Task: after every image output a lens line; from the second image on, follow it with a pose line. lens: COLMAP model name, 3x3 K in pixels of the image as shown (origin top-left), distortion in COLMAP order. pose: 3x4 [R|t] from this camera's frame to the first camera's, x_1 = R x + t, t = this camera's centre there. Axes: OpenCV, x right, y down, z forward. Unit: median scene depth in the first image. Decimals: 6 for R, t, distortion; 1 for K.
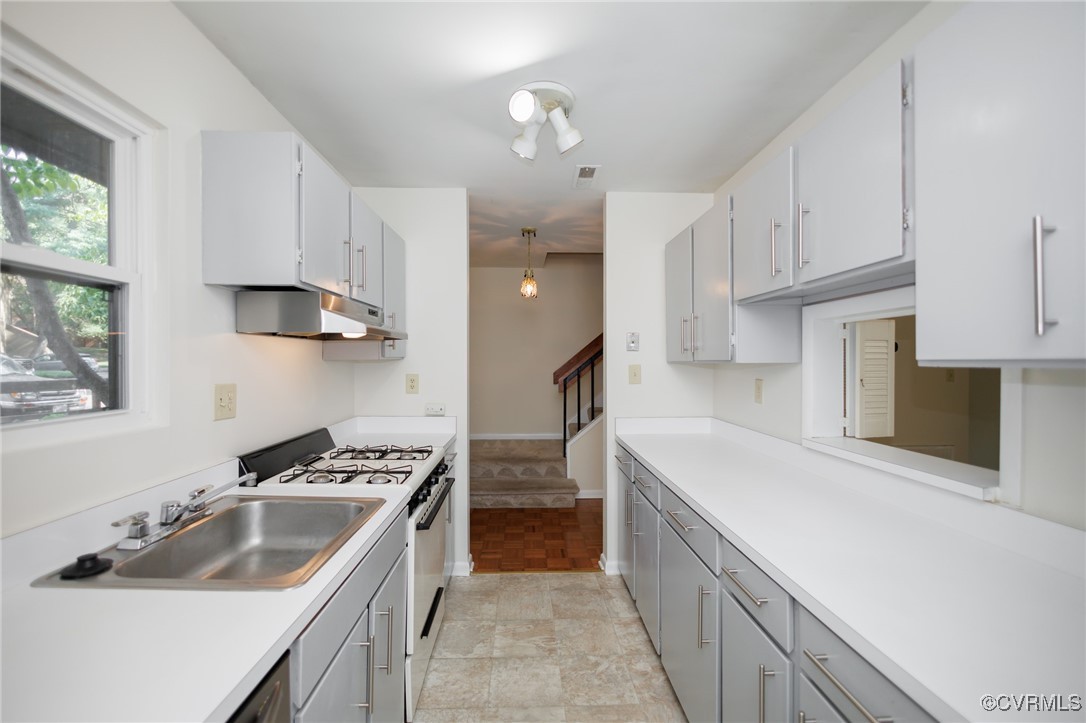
lens RADIAL K [[464.0, 0, 537.7], [0, 464.0, 357.9], [0, 0, 1]] dist [-0.007168, 0.000825]
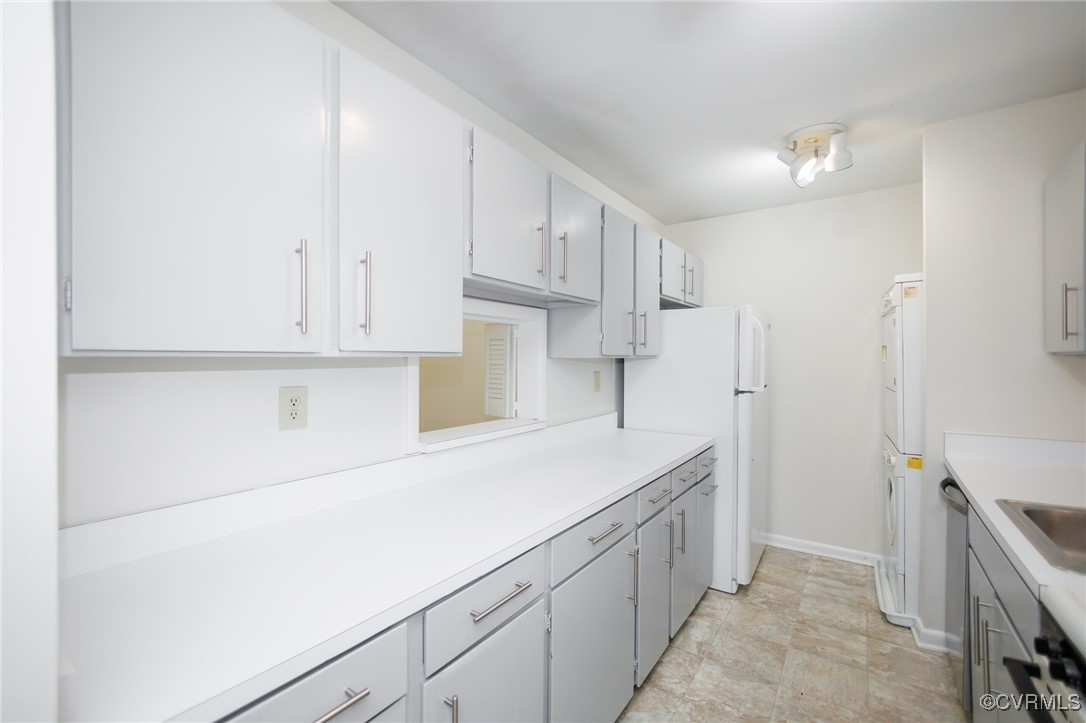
lens RADIAL K [[464.0, 0, 542.3], [0, 464.0, 359.6], [0, 0, 1]] dist [-0.007168, 0.000825]
pose [[-0.800225, -0.000471, 0.599700, -0.118896], [-0.000499, 1.000000, 0.000118, 0.014869], [-0.599700, -0.000205, -0.800225, 2.000987]]
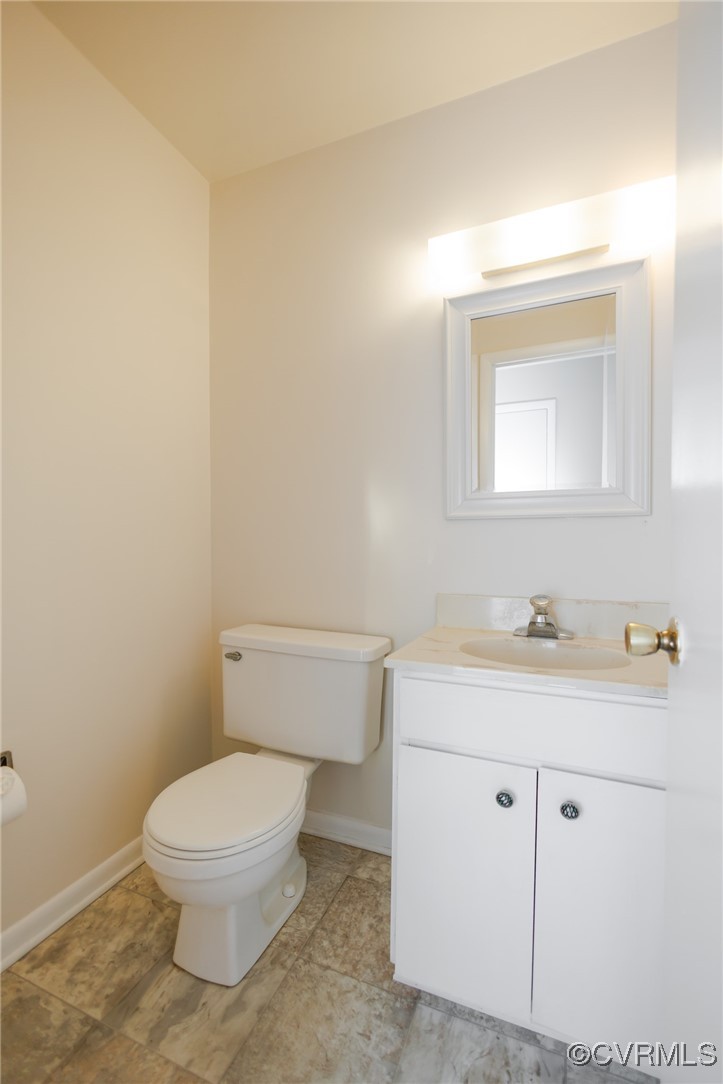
lens RADIAL K [[463.1, 0, 360.7], [0, 463.1, 541.6], [0, 0, 1]] dist [-0.007168, 0.000825]
pose [[-0.408225, 0.002226, -0.912879, 0.325968], [-0.005190, 0.999975, 0.004759, 0.136109], [0.912867, 0.006681, -0.408203, 0.999675]]
